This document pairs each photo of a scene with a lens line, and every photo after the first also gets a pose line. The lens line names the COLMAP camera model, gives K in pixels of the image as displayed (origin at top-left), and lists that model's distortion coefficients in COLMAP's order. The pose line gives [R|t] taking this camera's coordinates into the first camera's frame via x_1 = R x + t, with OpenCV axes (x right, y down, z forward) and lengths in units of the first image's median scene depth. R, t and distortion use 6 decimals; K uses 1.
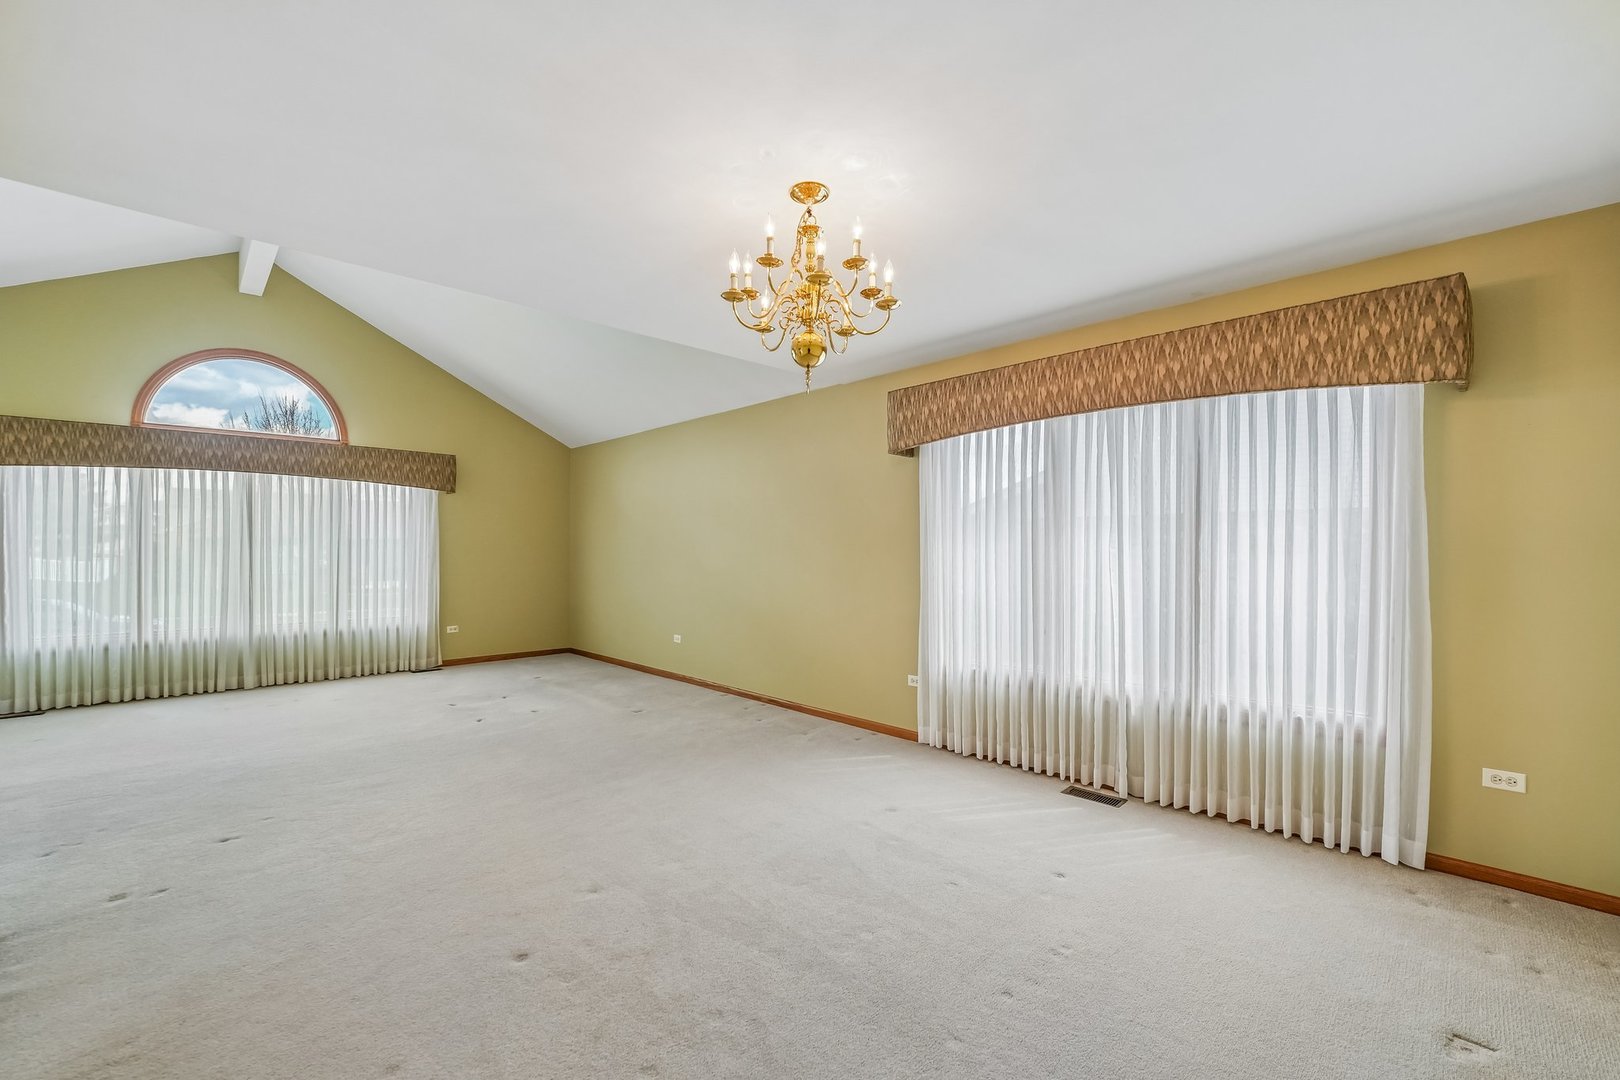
lens RADIAL K [[655.5, 0, 810.0], [0, 655.5, 540.0], [0, 0, 1]] dist [-0.020474, -0.000096]
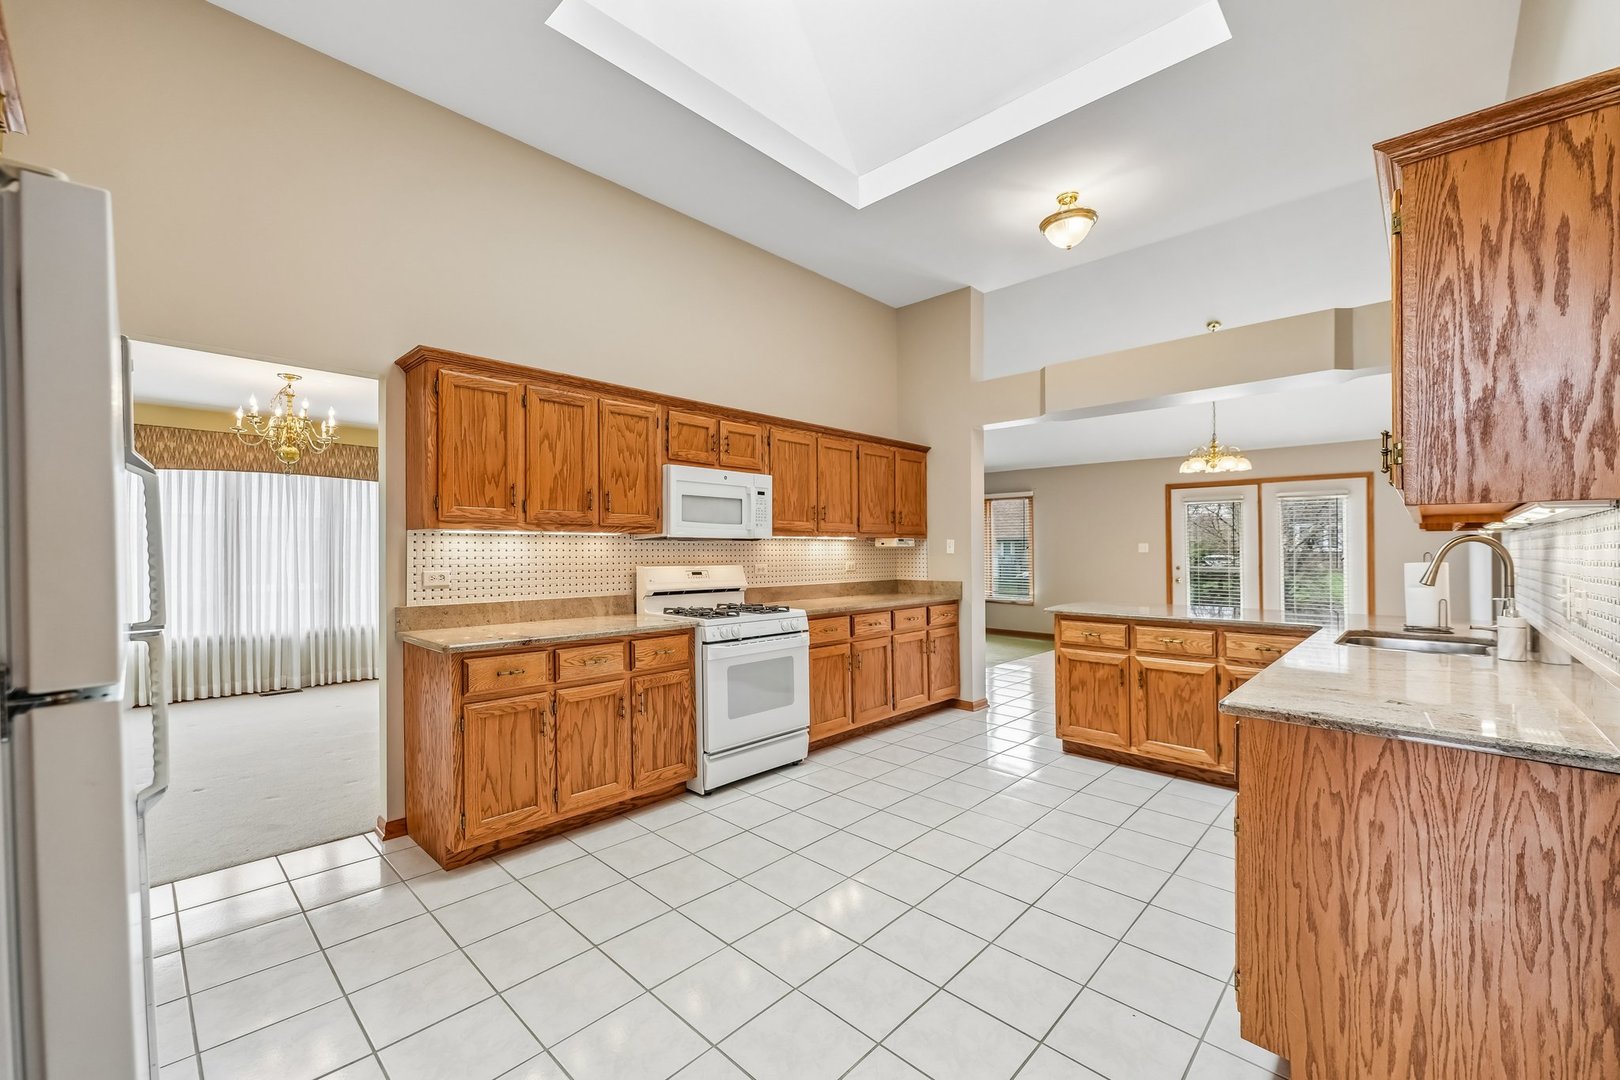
lens RADIAL K [[655.5, 0, 810.0], [0, 655.5, 540.0], [0, 0, 1]] dist [-0.020474, -0.000096]
pose [[-0.038948, 0.013560, 0.999149, -1.131630], [-0.005189, 0.999892, -0.013772, 0.000330], [-0.999228, -0.005721, -0.038874, -0.296912]]
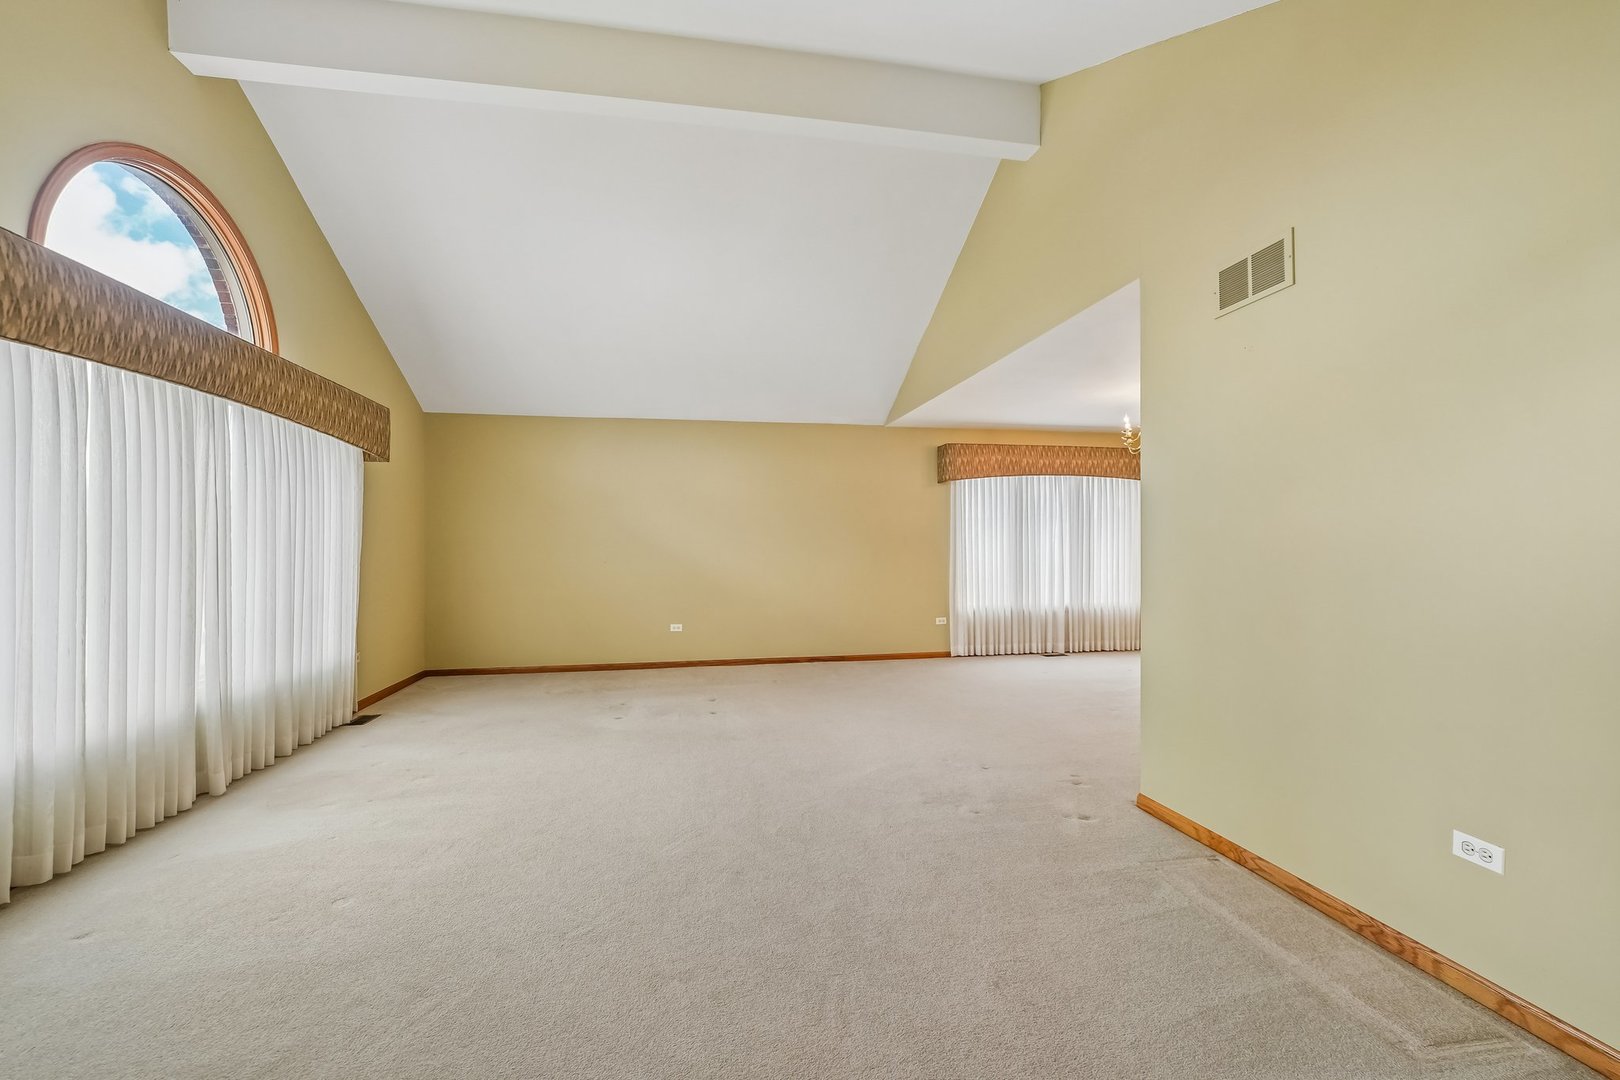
lens RADIAL K [[655.5, 0, 810.0], [0, 655.5, 540.0], [0, 0, 1]] dist [-0.020474, -0.000096]
pose [[0.563549, 0.011382, 0.826004, -1.495133], [-0.005252, 0.999934, -0.010196, 0.034580], [-0.826066, 0.001408, 0.563572, 0.387324]]
